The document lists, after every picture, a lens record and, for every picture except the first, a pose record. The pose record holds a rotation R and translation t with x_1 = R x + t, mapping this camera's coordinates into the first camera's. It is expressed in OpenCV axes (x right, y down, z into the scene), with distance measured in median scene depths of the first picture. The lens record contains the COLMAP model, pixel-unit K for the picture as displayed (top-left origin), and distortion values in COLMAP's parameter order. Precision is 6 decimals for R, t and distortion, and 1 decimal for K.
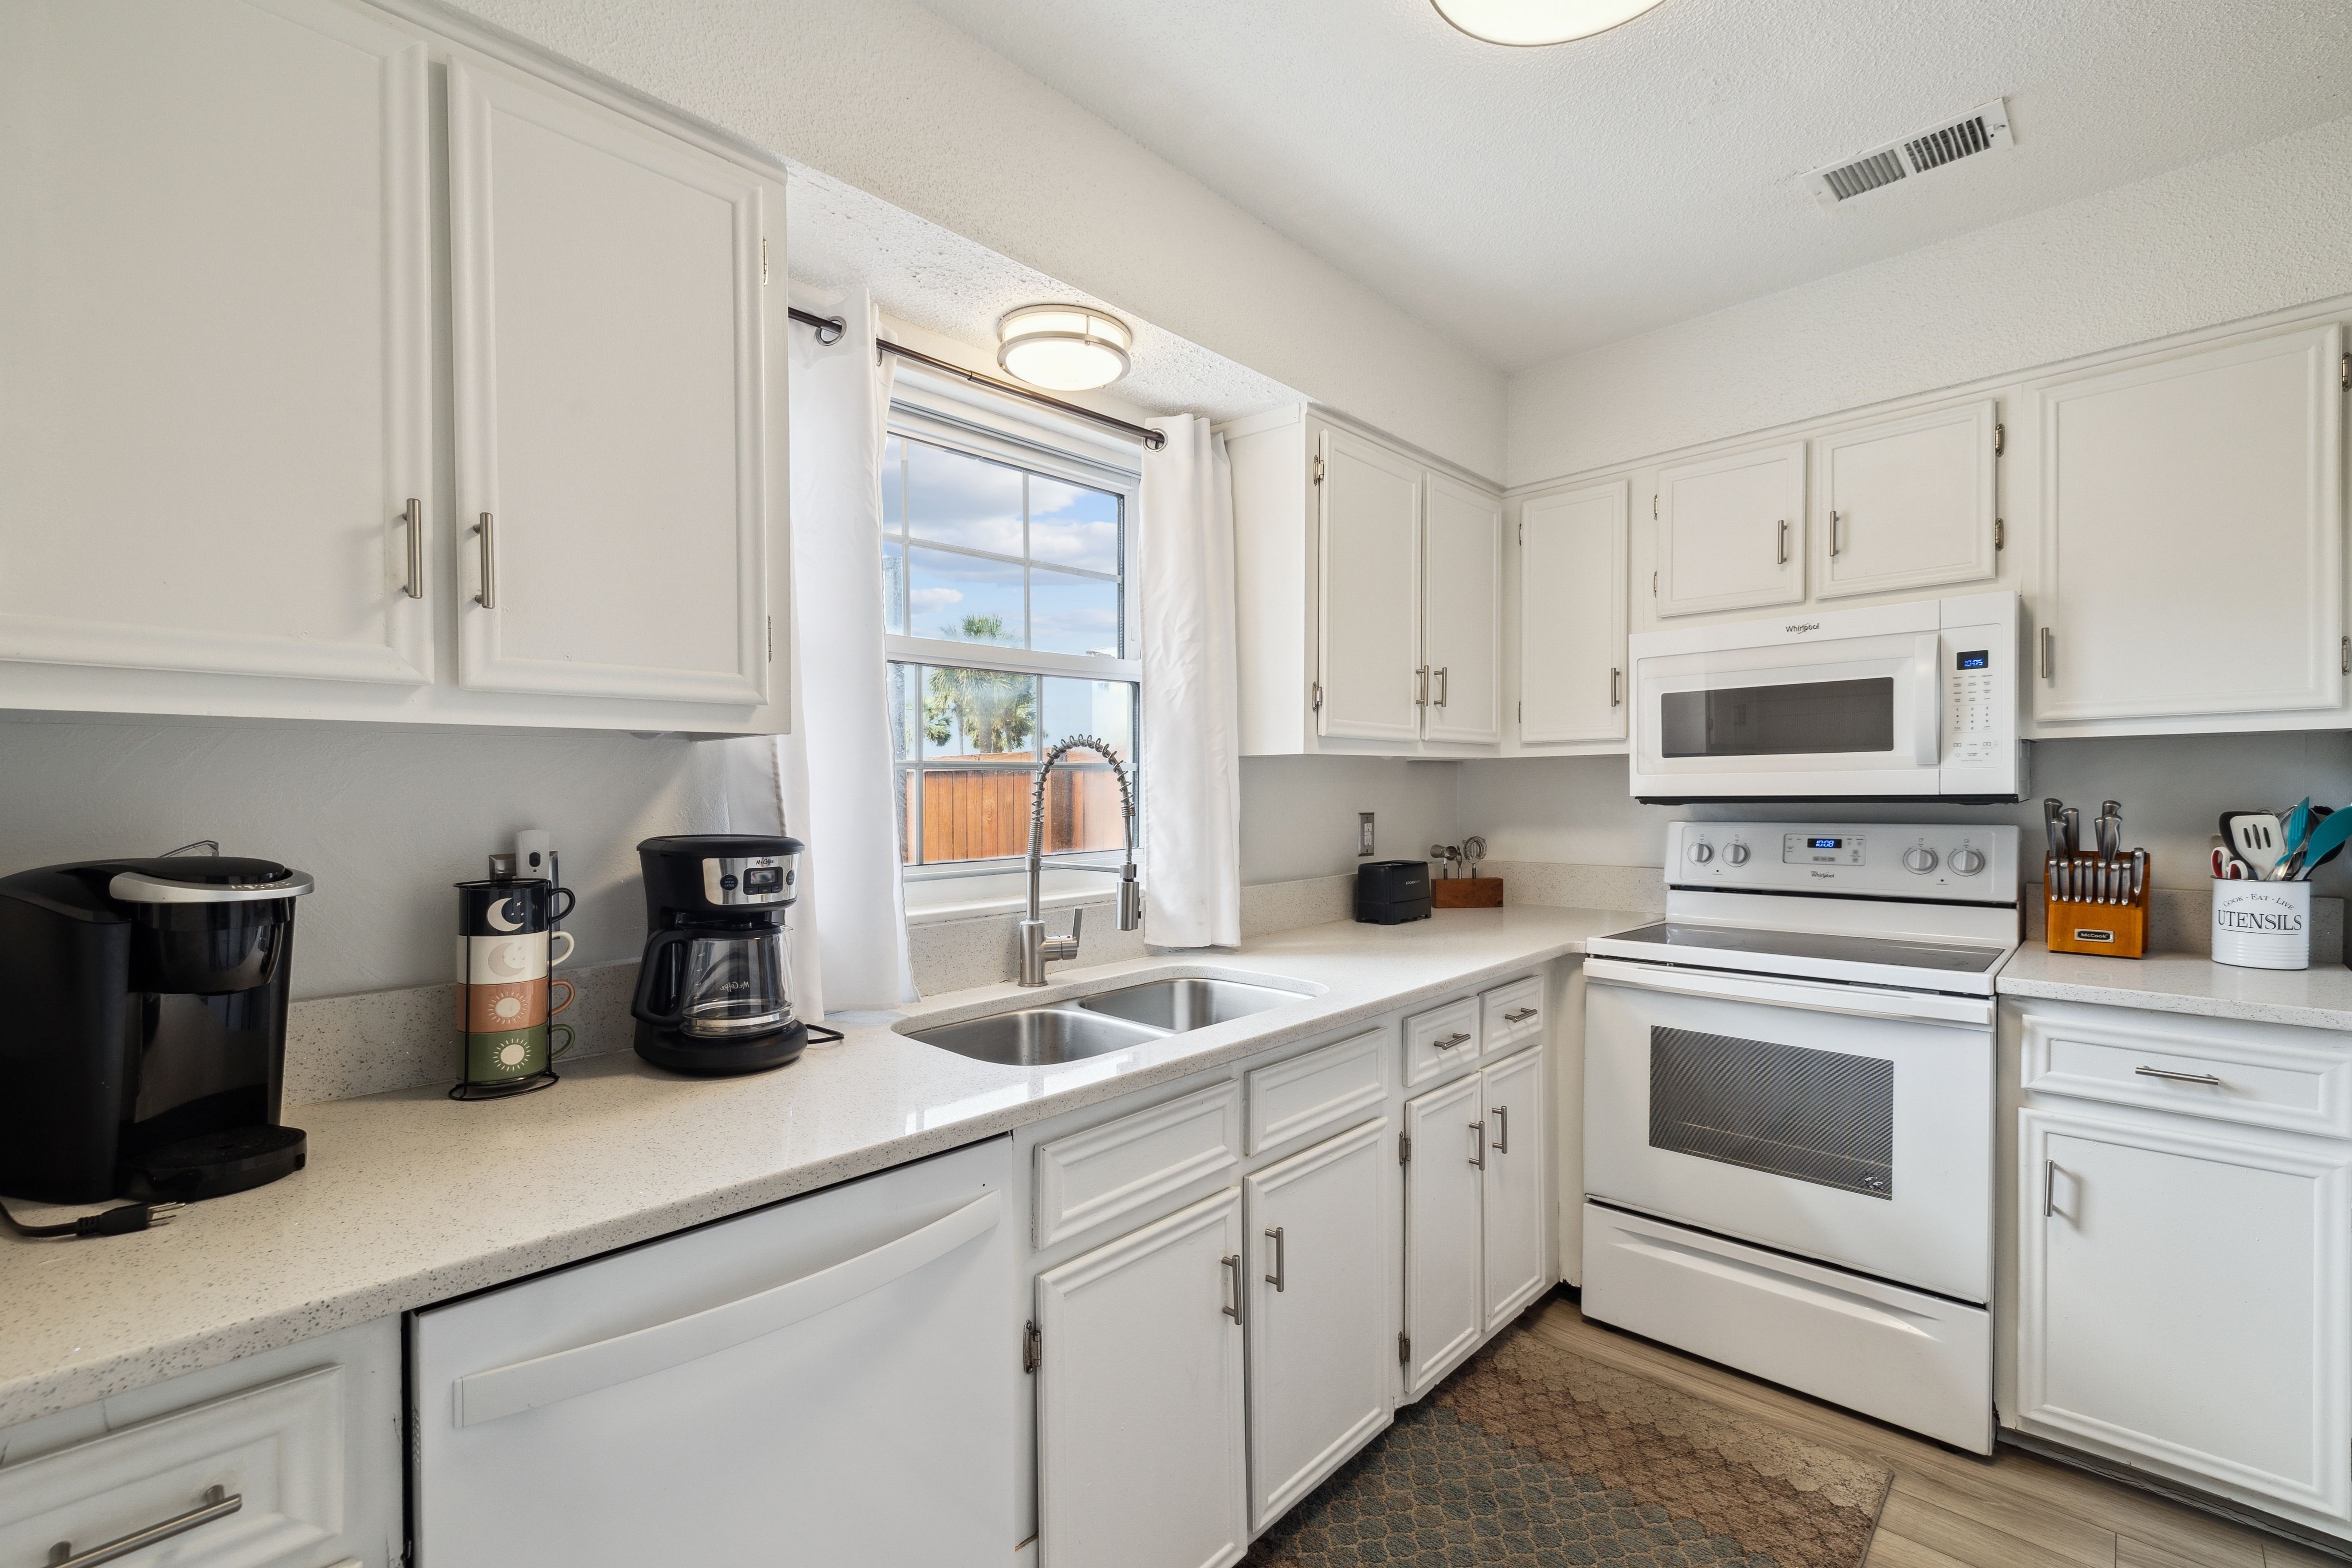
lens RADIAL K [[1004.5, 0, 1176.0], [0, 1004.5, 784.0], [0, 0, 1]] dist [0.000840, 0.000022]
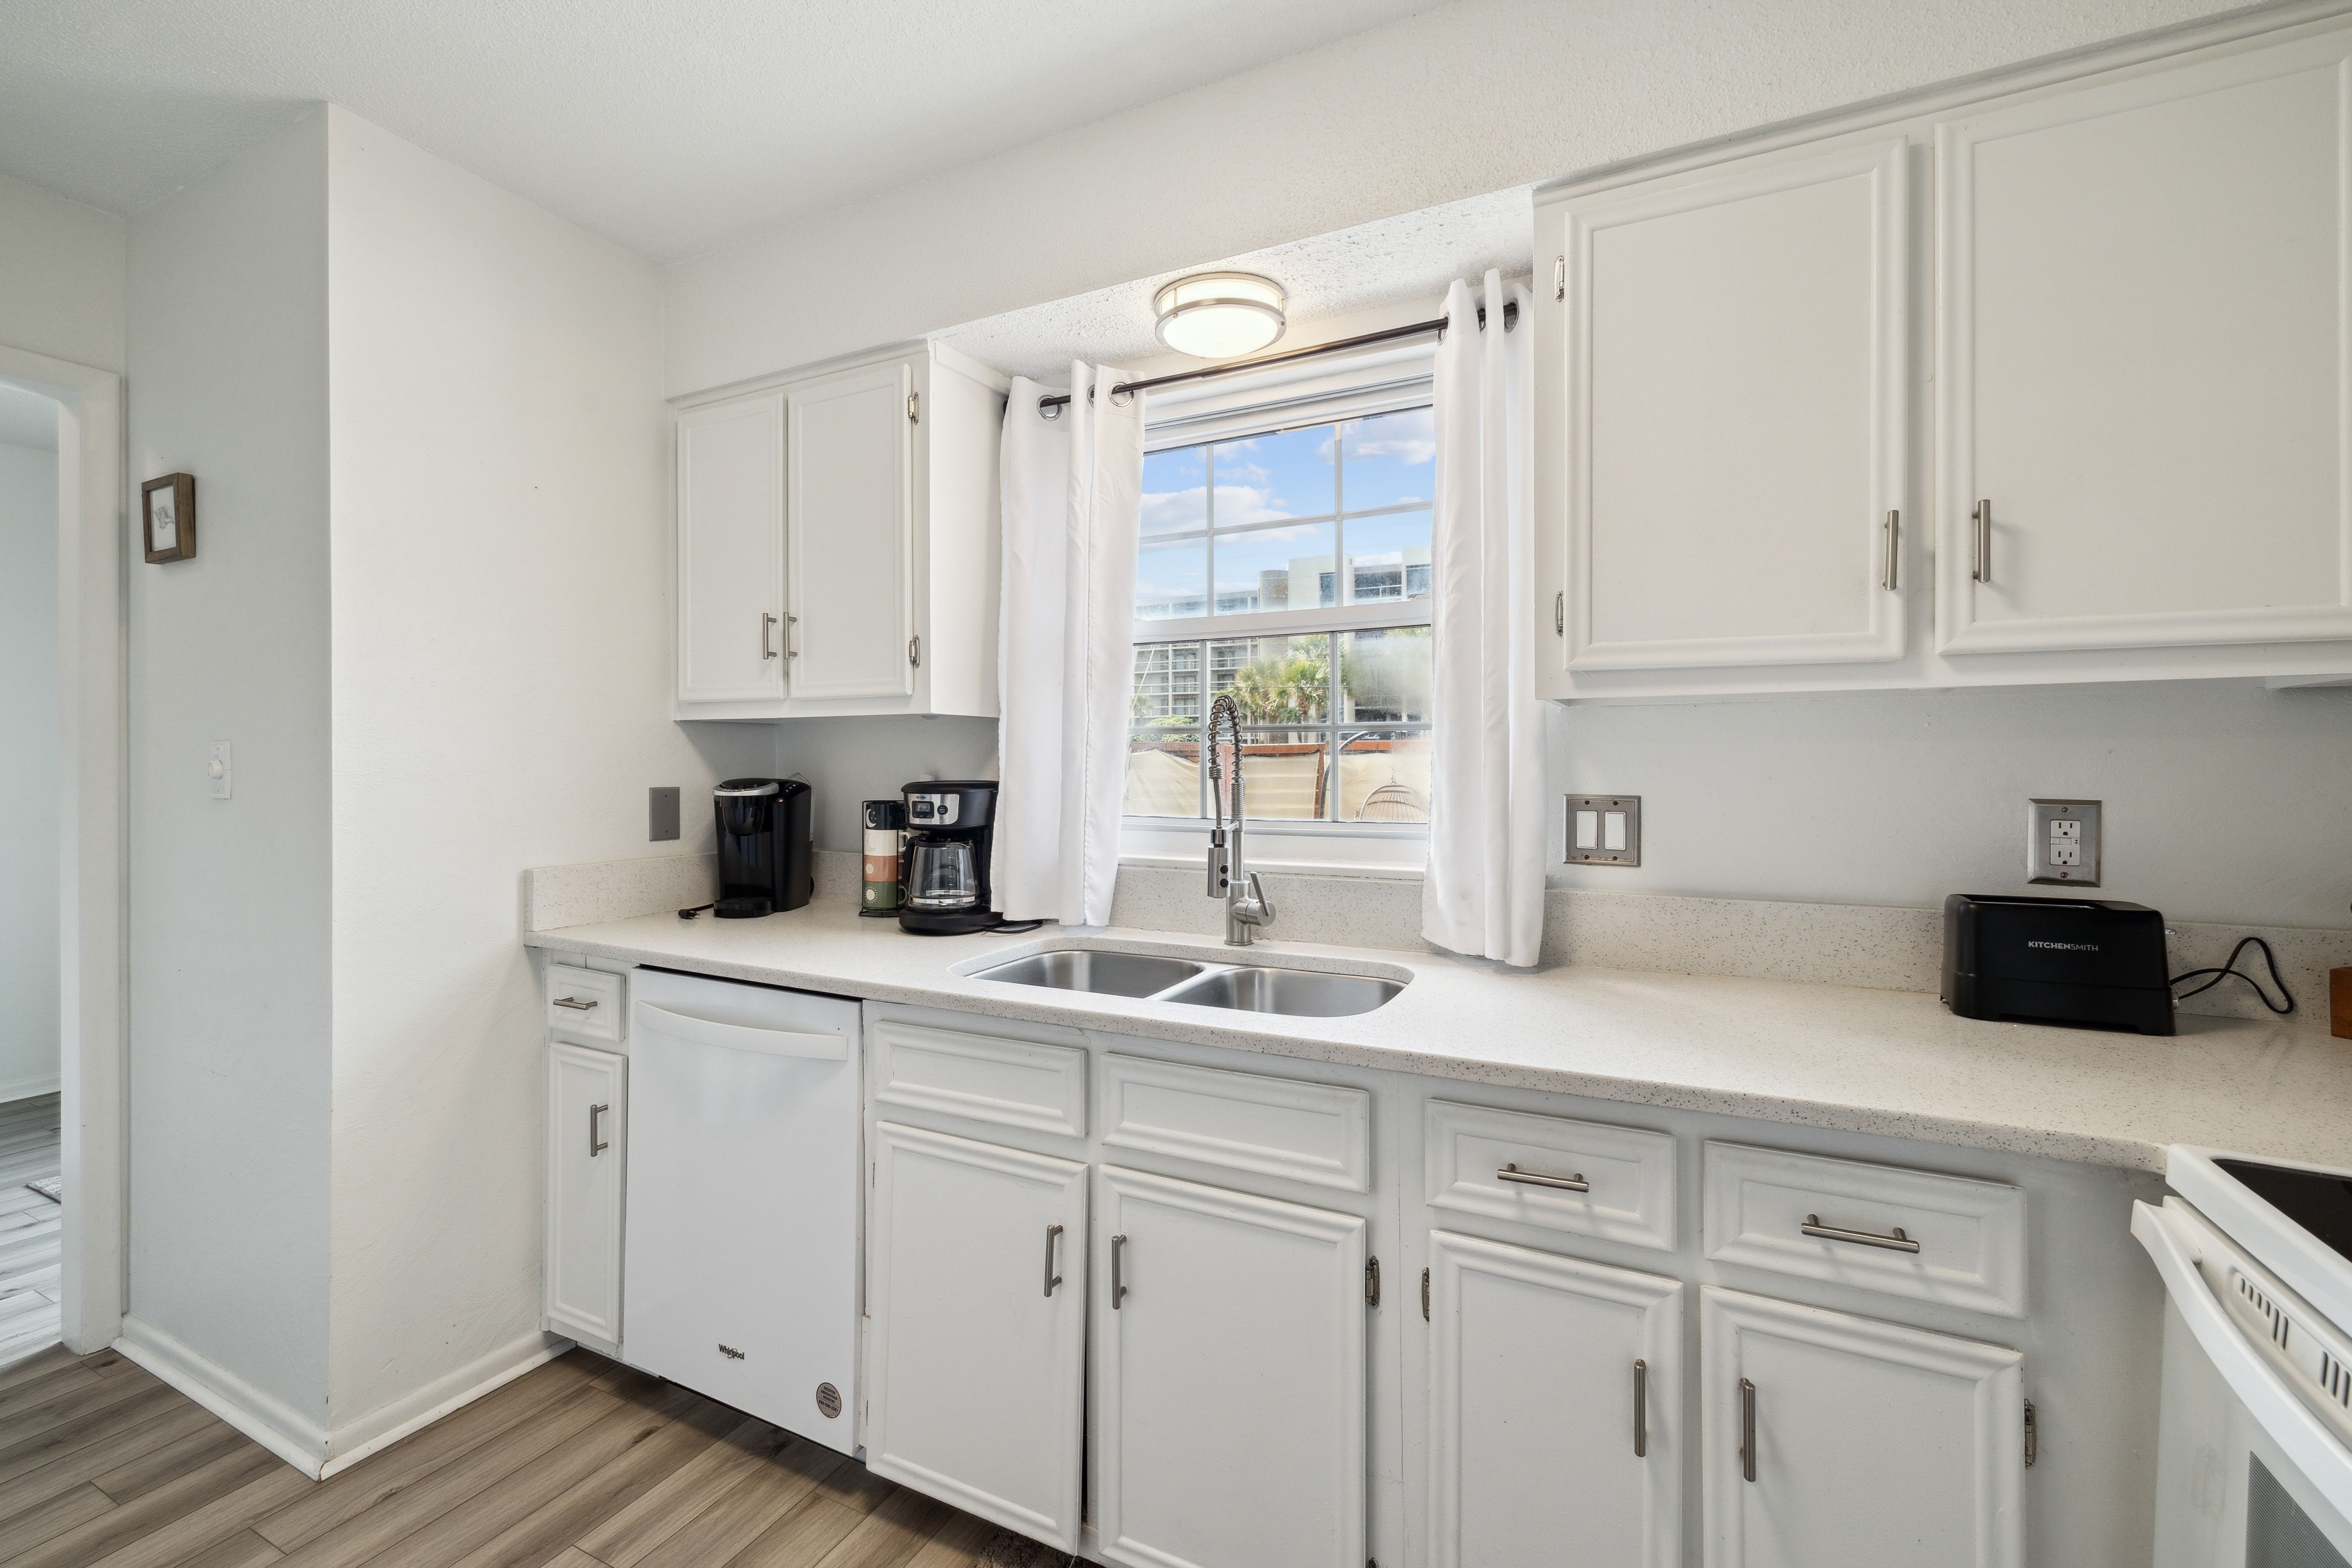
lens RADIAL K [[991.7, 0, 1179.2], [0, 991.7, 736.3], [0, 0, 1]] dist [0.001064, 0.000124]
pose [[0.301249, -0.016169, -0.953408, 0.890463], [-0.000779, 0.999852, -0.017202, 0.008546], [0.953545, 0.005925, 0.301192, 0.716786]]
